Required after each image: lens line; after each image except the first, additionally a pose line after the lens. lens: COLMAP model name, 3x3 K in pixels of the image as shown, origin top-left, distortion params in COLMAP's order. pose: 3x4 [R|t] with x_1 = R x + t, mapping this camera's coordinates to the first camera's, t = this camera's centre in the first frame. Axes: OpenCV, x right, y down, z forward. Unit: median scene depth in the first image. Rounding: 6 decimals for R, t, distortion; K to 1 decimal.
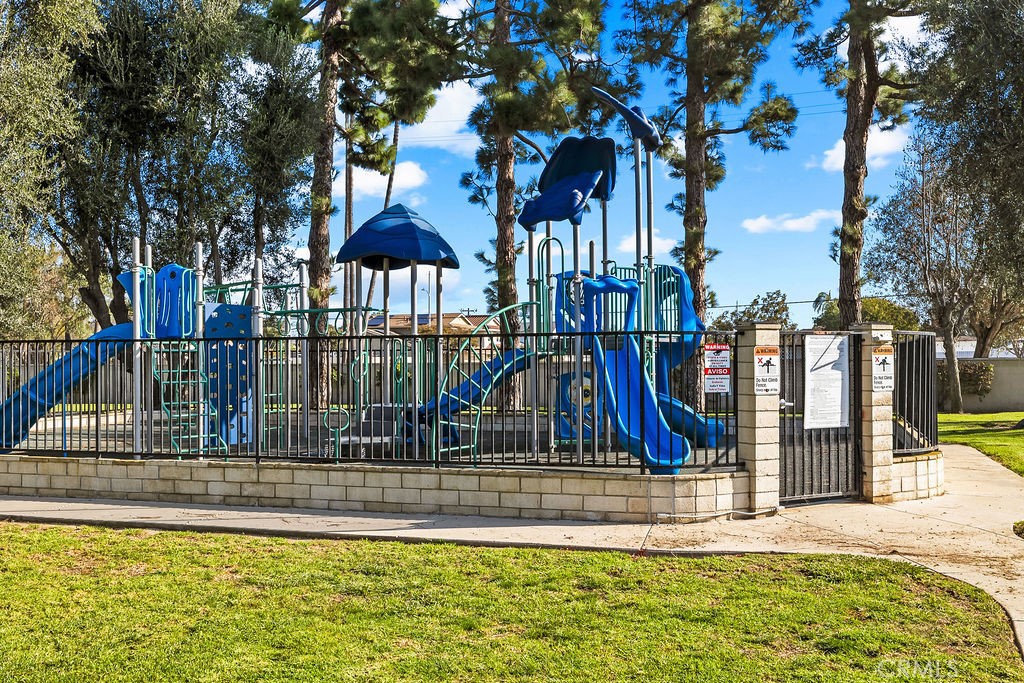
lens RADIAL K [[1035.7, 0, 512.0], [0, 1035.7, 341.5], [0, 0, 1]] dist [0.001295, 0.005101]
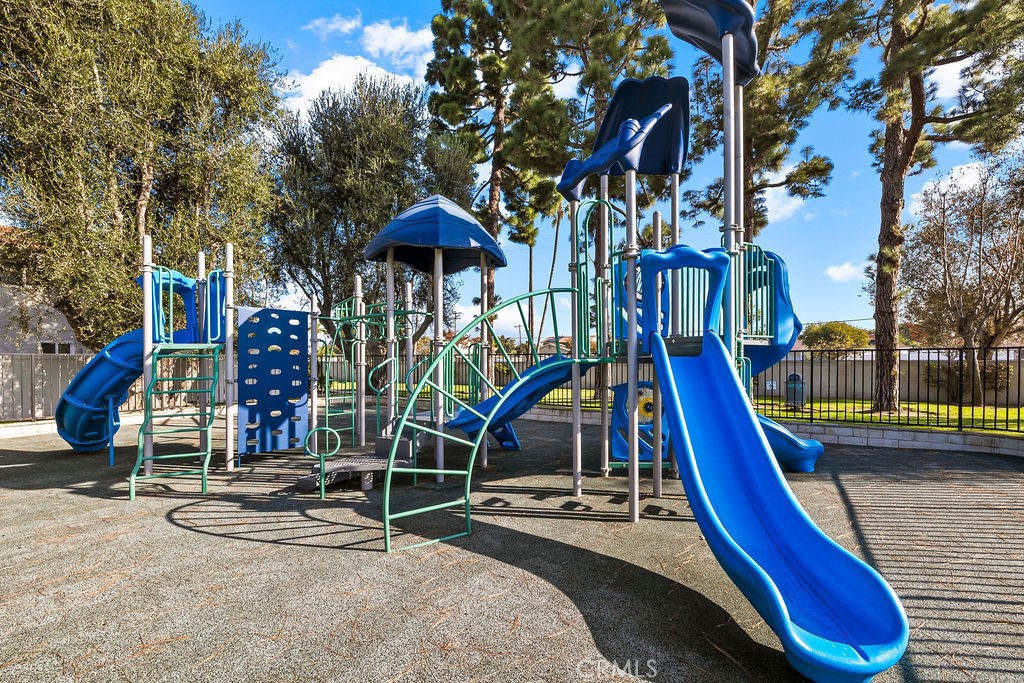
lens RADIAL K [[502.5, 0, 513.0], [0, 502.5, 365.2], [0, 0, 1]] dist [0.022791, -0.000316]
pose [[0.976863, 0.004073, -0.213827, 0.028591], [0.002659, 0.999510, 0.031189, 0.001905], [0.213849, -0.031036, 0.976374, 0.323228]]
